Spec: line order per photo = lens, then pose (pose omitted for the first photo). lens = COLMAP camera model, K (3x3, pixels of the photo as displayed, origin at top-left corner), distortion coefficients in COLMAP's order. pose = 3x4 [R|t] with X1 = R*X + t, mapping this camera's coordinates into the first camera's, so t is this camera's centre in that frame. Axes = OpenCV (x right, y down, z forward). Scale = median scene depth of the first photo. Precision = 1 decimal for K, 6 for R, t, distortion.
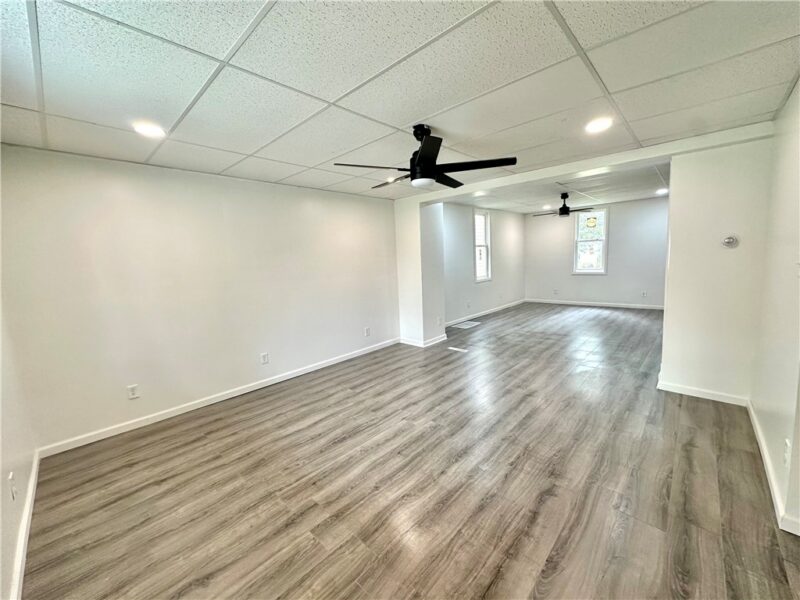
lens RADIAL K [[318.9, 0, 397.5], [0, 318.9, 297.0], [0, 0, 1]] dist [0.000973, 0.000367]
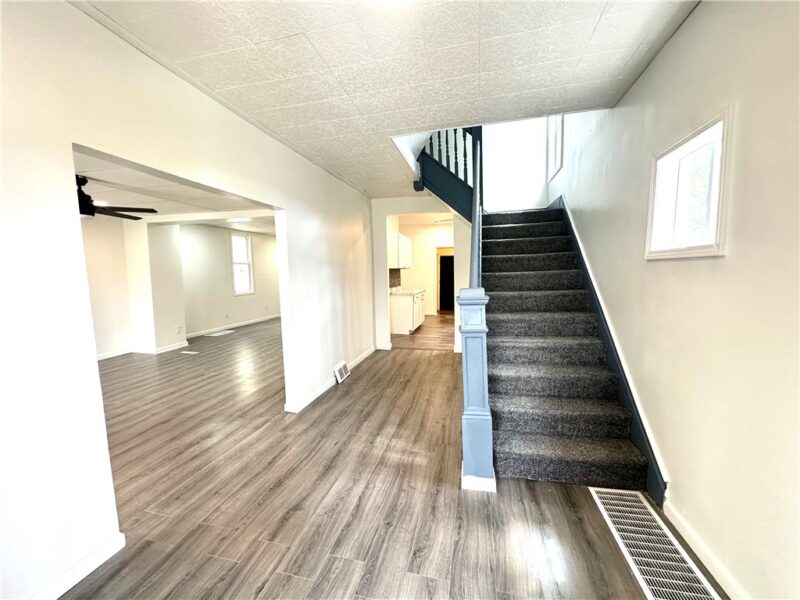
lens RADIAL K [[318.9, 0, 401.3], [0, 318.9, 301.4], [0, 0, 1]] dist [0.000973, 0.000367]
pose [[0.870583, -0.016912, 0.491731, 0.226460], [0.034123, 0.999078, -0.026052, 0.027869], [-0.490837, 0.039460, 0.870357, -0.308034]]
